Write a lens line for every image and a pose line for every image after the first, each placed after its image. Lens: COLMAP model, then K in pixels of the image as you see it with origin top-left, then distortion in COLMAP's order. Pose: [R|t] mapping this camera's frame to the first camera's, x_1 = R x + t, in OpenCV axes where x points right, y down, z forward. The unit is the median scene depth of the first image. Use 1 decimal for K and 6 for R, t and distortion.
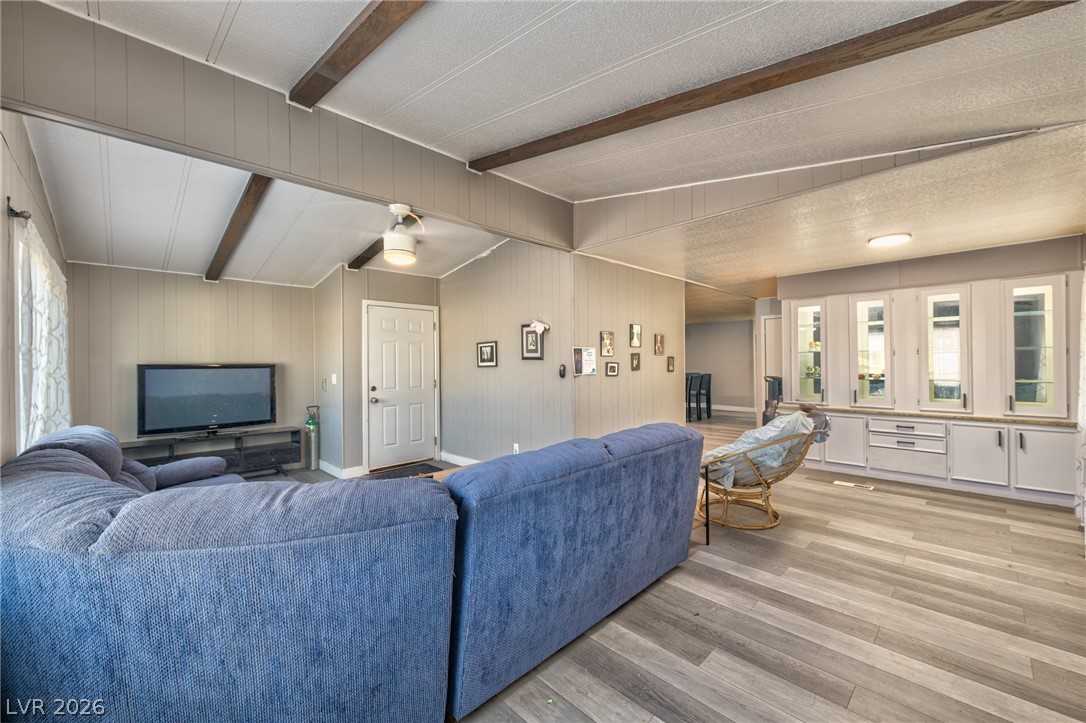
lens RADIAL K [[430.8, 0, 544.1], [0, 430.8, 360.1], [0, 0, 1]] dist [0.008443, -0.000459]
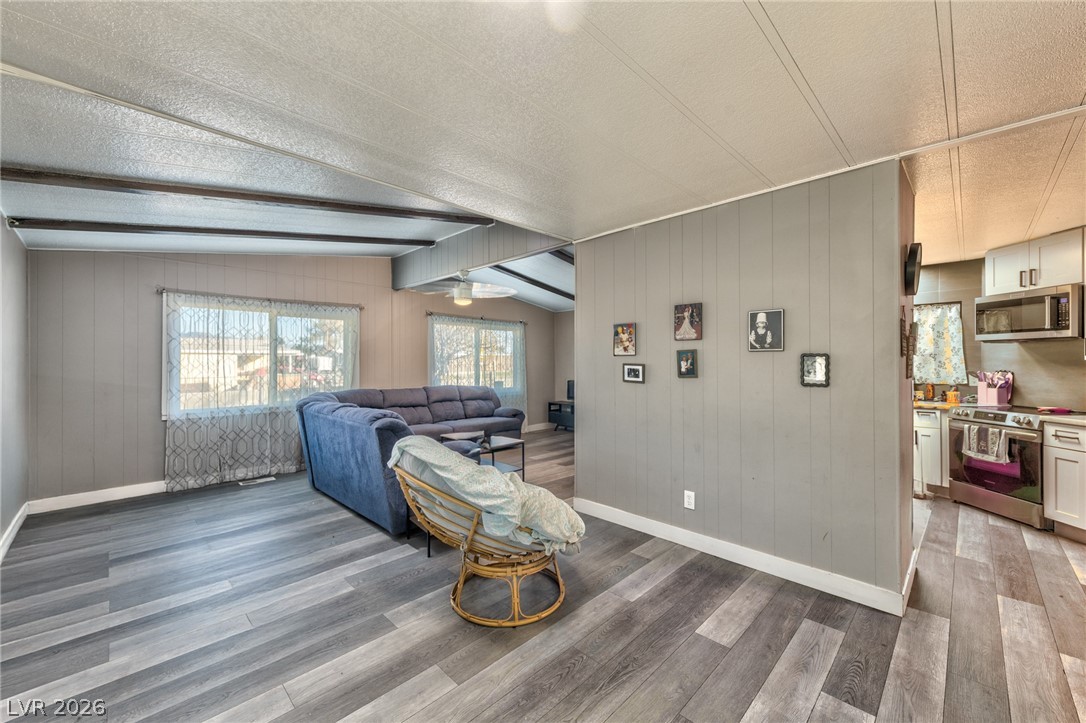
lens RADIAL K [[430.8, 0, 548.4], [0, 430.8, 361.2], [0, 0, 1]] dist [0.008443, -0.000459]
pose [[0.008148, 0.010968, -0.999907, 0.903719], [0.004633, 0.999929, 0.011006, -0.008004], [0.999956, -0.004722, 0.008097, 0.856979]]
